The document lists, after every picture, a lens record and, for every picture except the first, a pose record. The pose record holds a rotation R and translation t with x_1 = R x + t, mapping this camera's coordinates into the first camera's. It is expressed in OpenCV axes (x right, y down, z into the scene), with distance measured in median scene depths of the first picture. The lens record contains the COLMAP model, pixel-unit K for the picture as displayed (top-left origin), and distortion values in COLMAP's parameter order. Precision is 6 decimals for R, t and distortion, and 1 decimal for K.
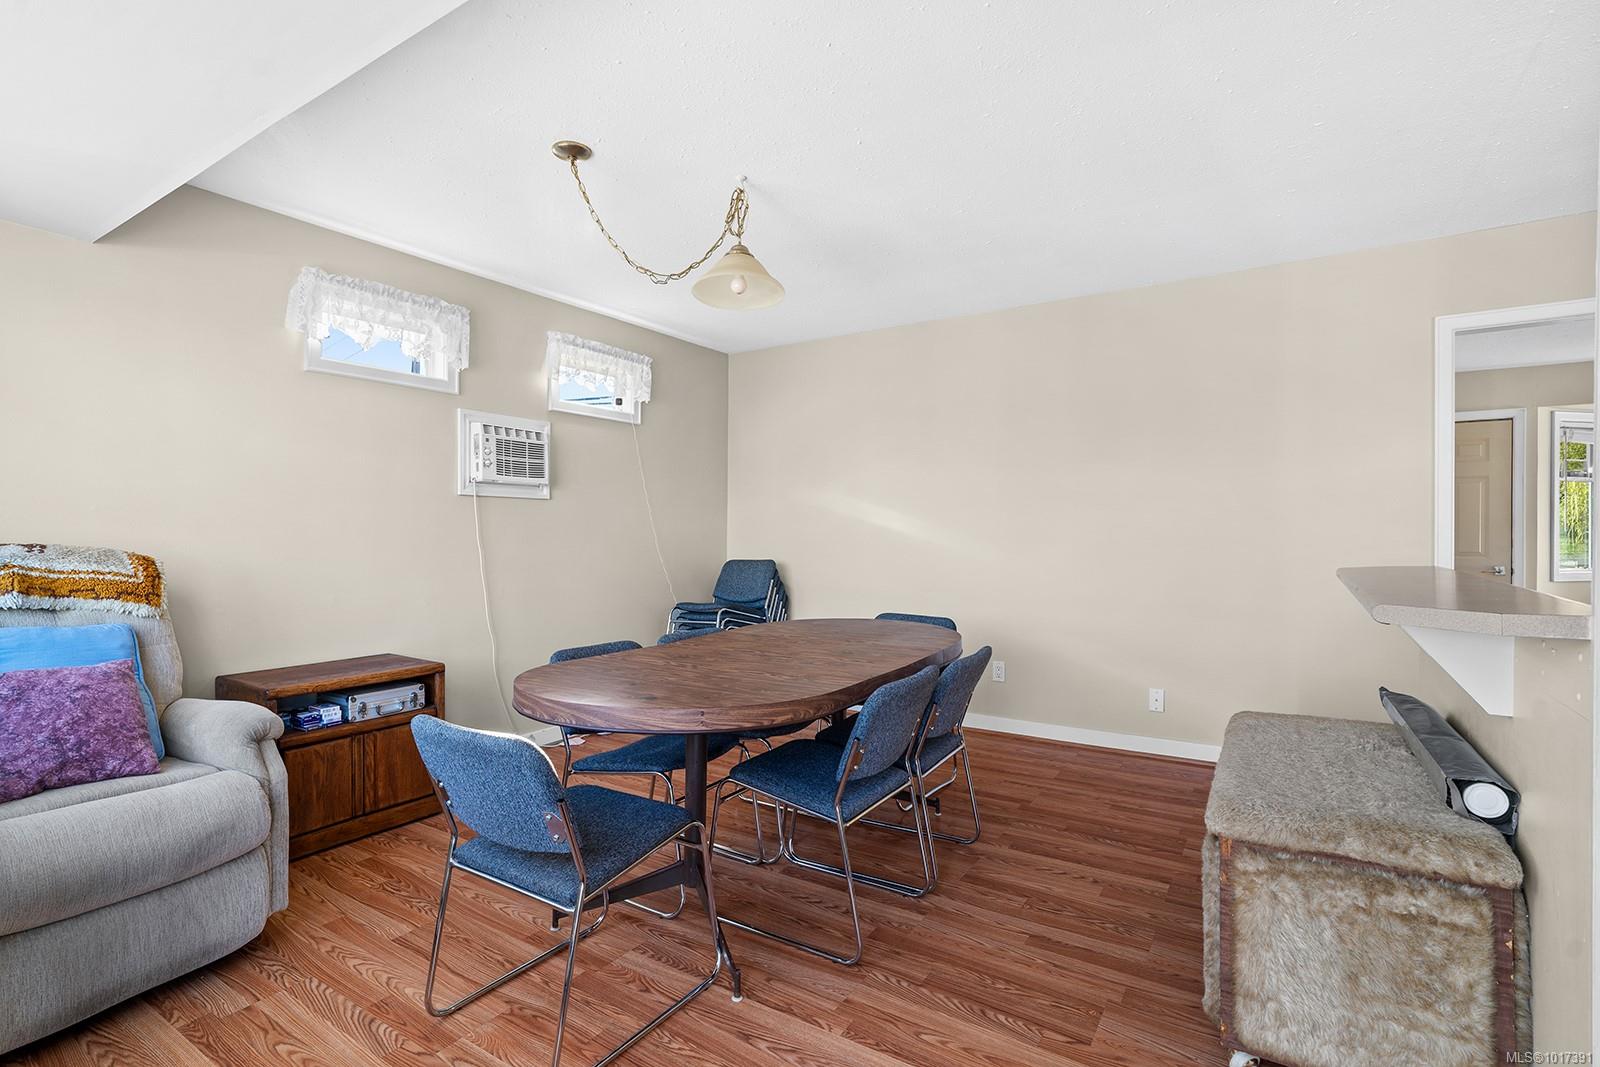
lens RADIAL K [[755.9, 0, 793.1], [0, 755.9, 544.2], [0, 0, 1]] dist [-0.015921, 0.004288]
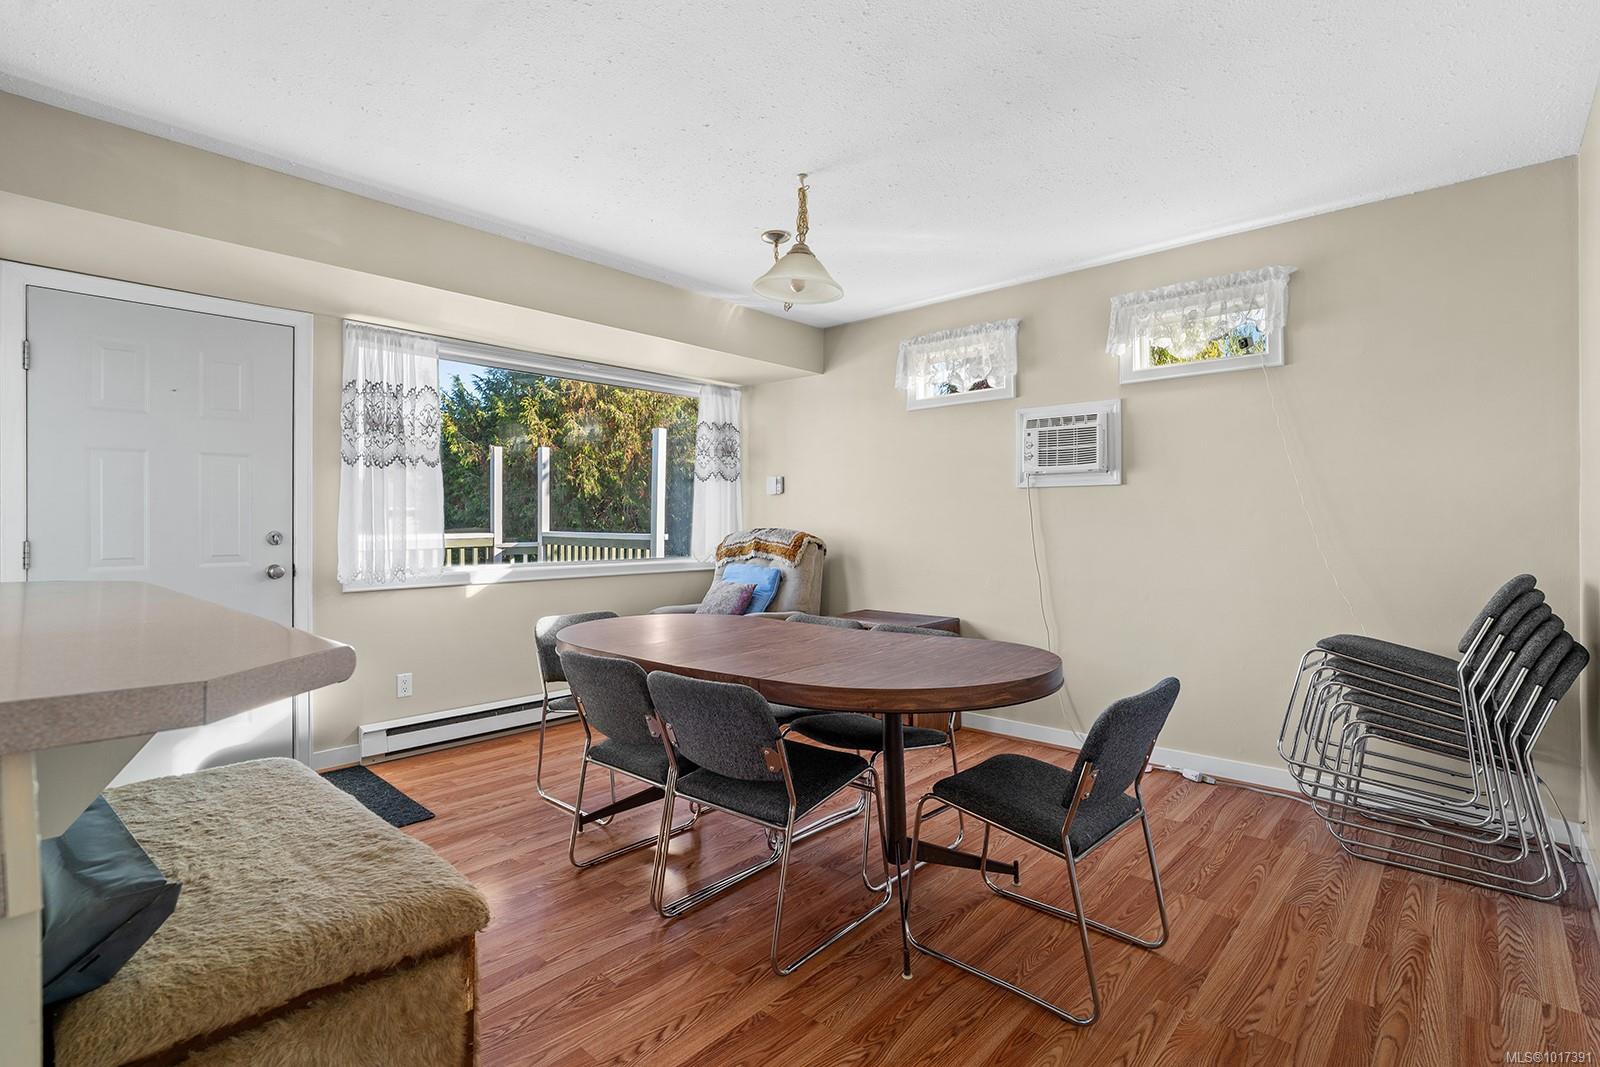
lens RADIAL K [[755.9, 0, 797.3], [0, 755.9, 524.1], [0, 0, 1]] dist [-0.015921, 0.004288]
pose [[-0.159161, 0.003975, -0.987245, 0.679828], [-0.009227, 0.999942, 0.005514, -0.015325], [0.987210, 0.009987, -0.159115, 0.835999]]
